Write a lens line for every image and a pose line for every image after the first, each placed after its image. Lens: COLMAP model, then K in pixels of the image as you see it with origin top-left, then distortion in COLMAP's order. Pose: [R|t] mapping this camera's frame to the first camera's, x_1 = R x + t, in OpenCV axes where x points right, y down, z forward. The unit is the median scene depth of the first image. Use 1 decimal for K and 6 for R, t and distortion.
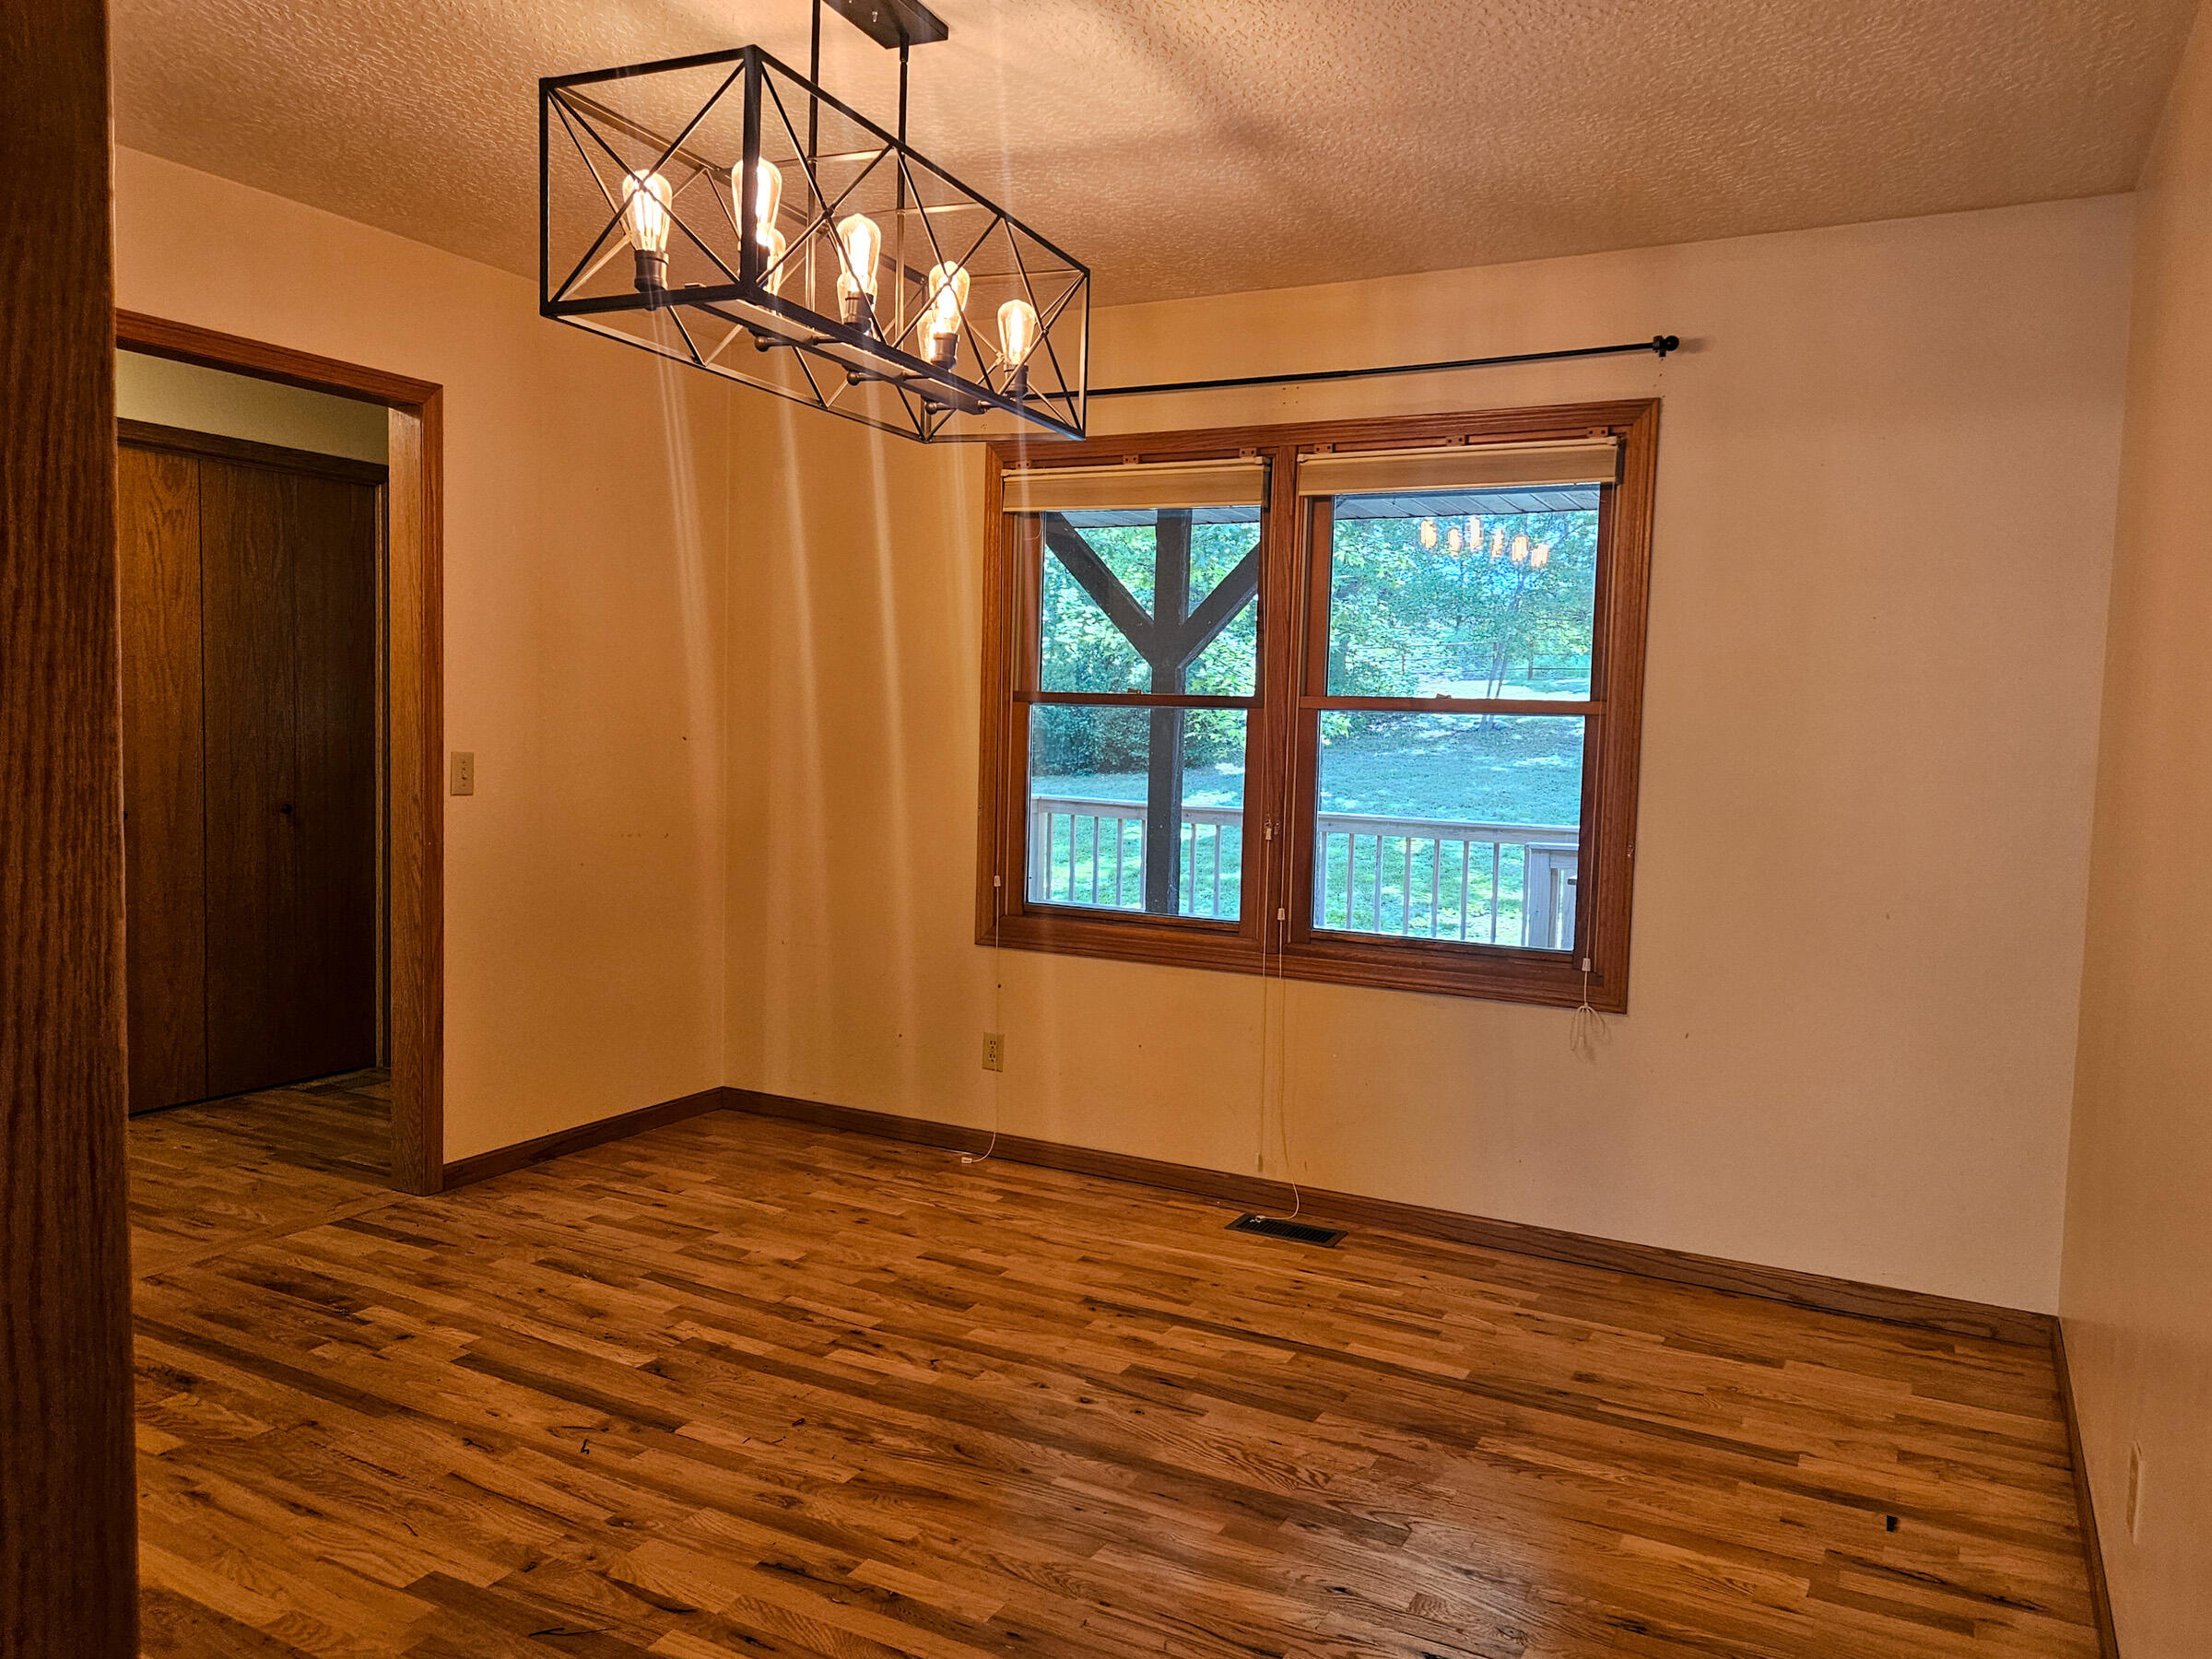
lens RADIAL K [[1563.4, 0, 1120.7], [0, 1563.4, 823.7], [0, 0, 1]] dist [0.034566, -0.014915]
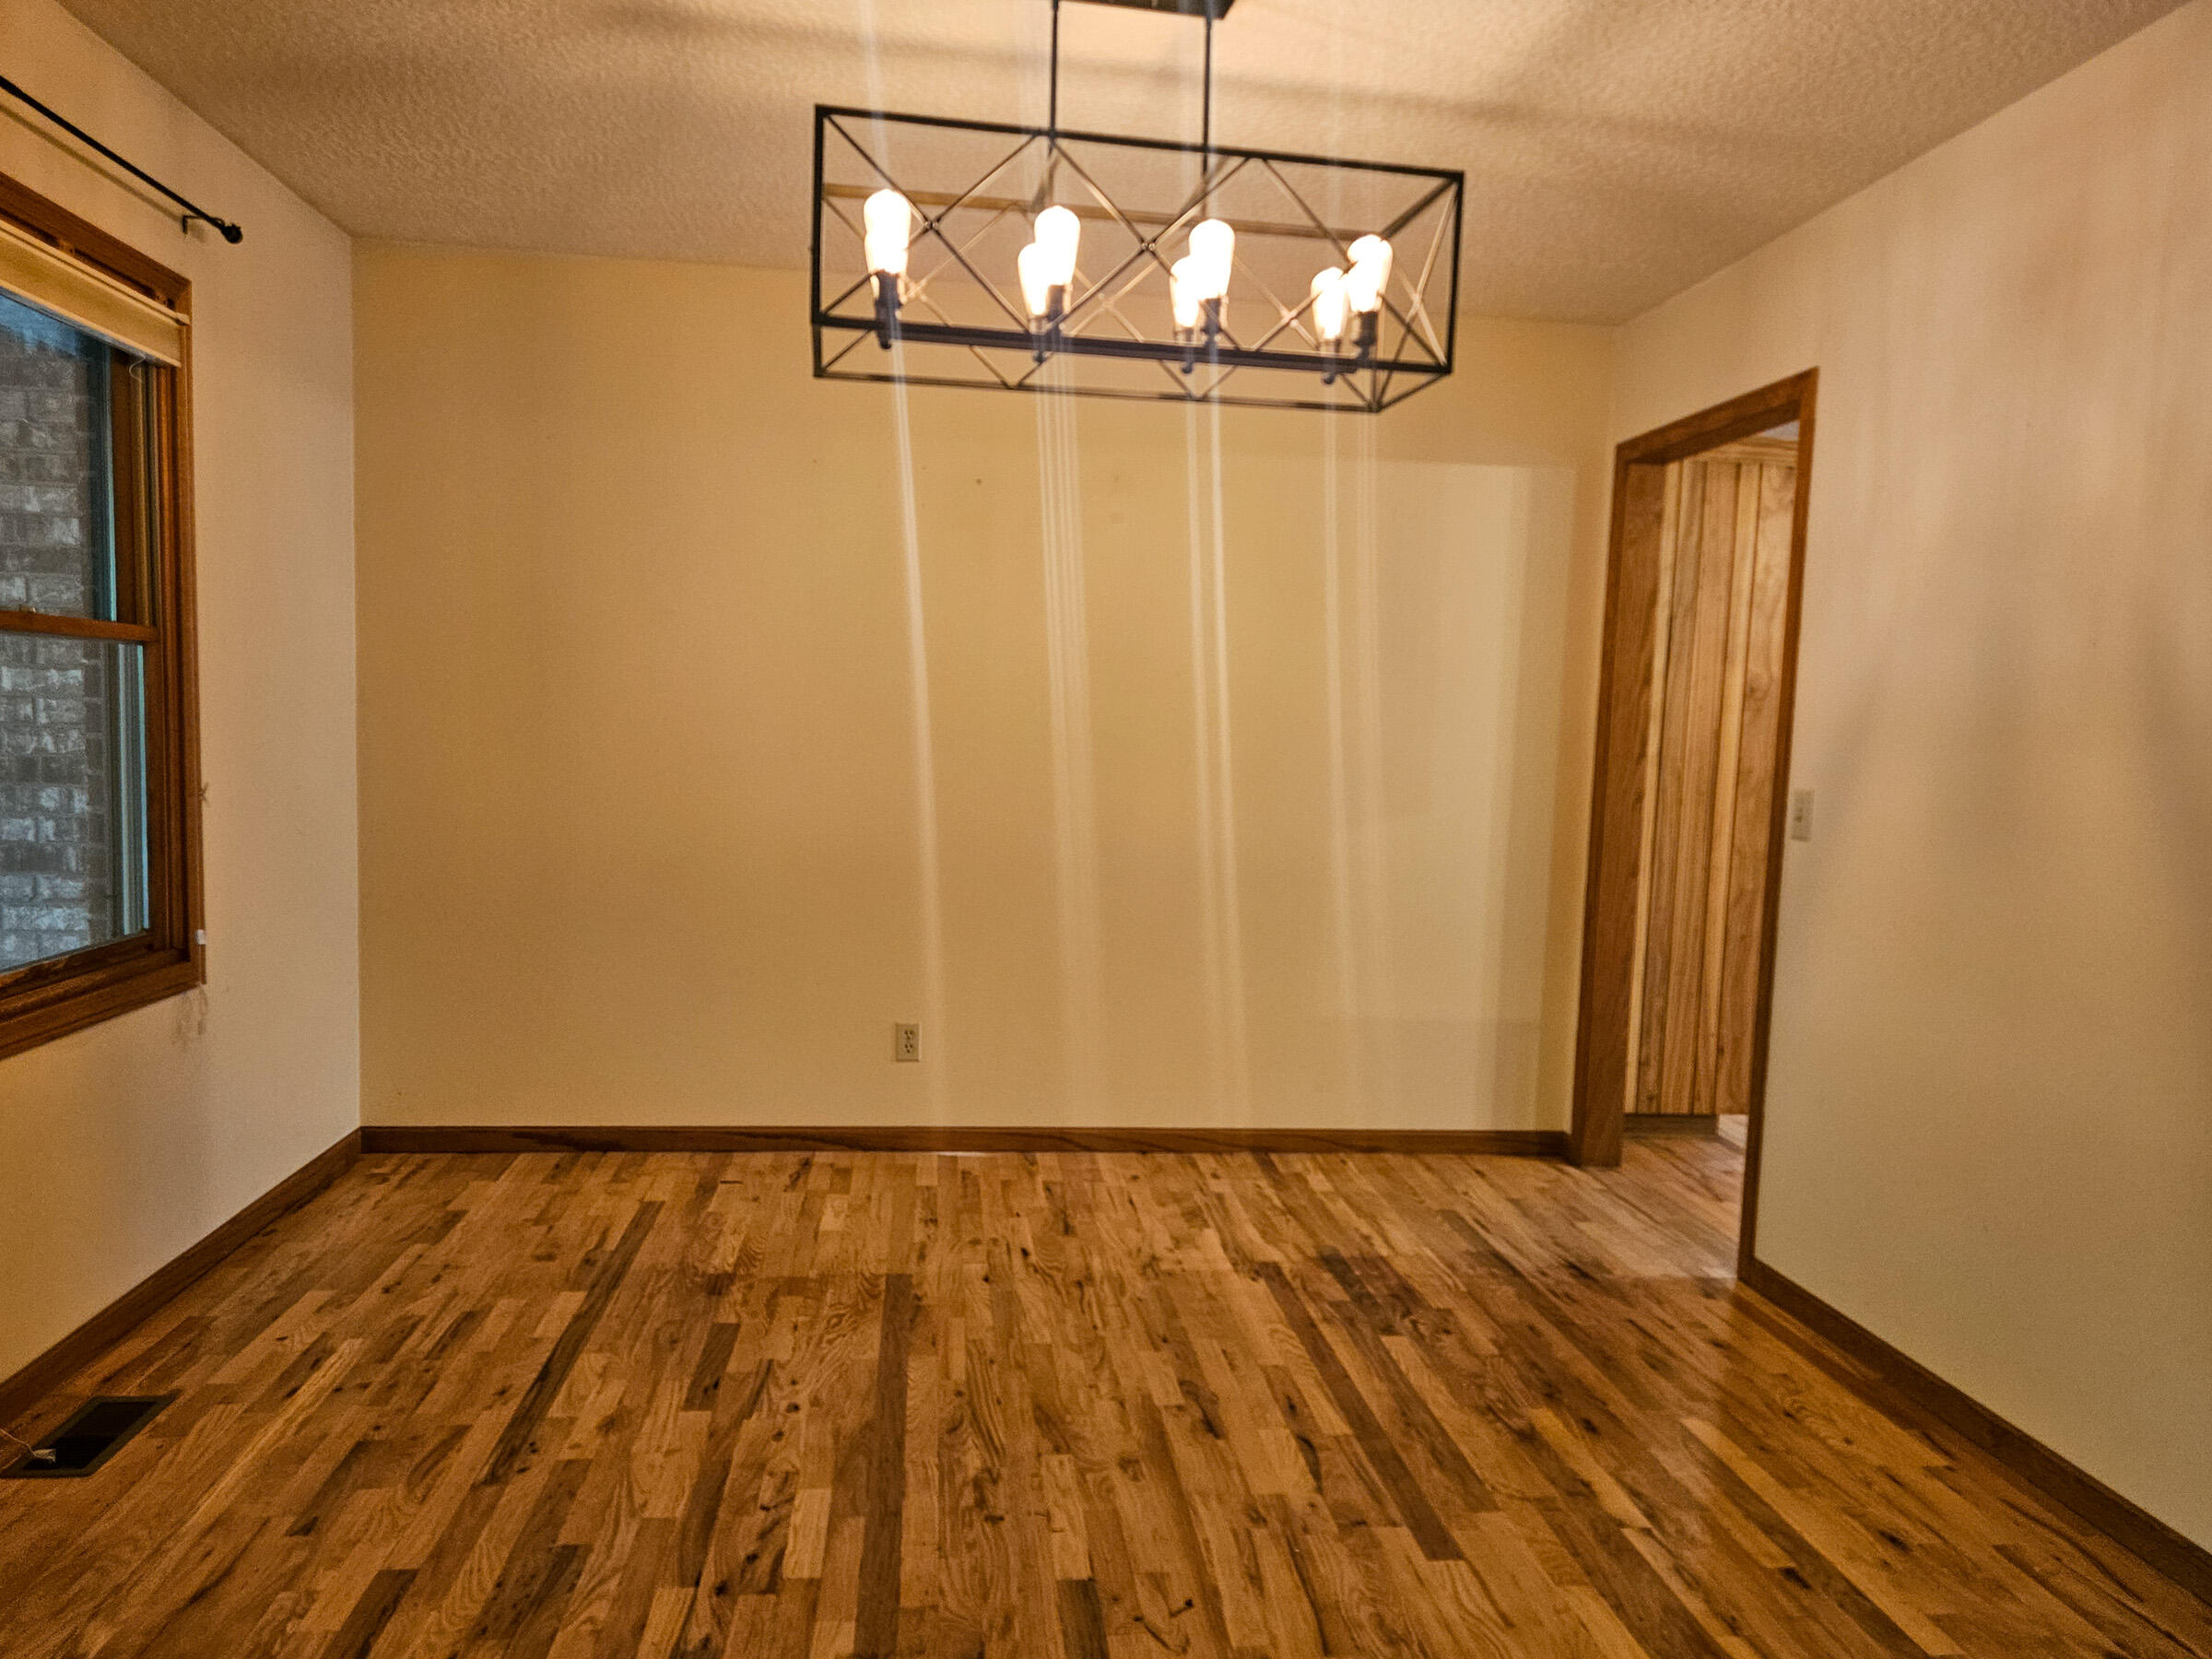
lens RADIAL K [[1563.4, 0, 1123.4], [0, 1563.4, 836.2], [0, 0, 1]] dist [0.034566, -0.014915]
pose [[-0.563803, -0.104898, 0.819221, -0.880189], [0.004156, 0.991529, 0.129821, -0.095634], [-0.825899, 0.076598, -0.558591, 1.350179]]
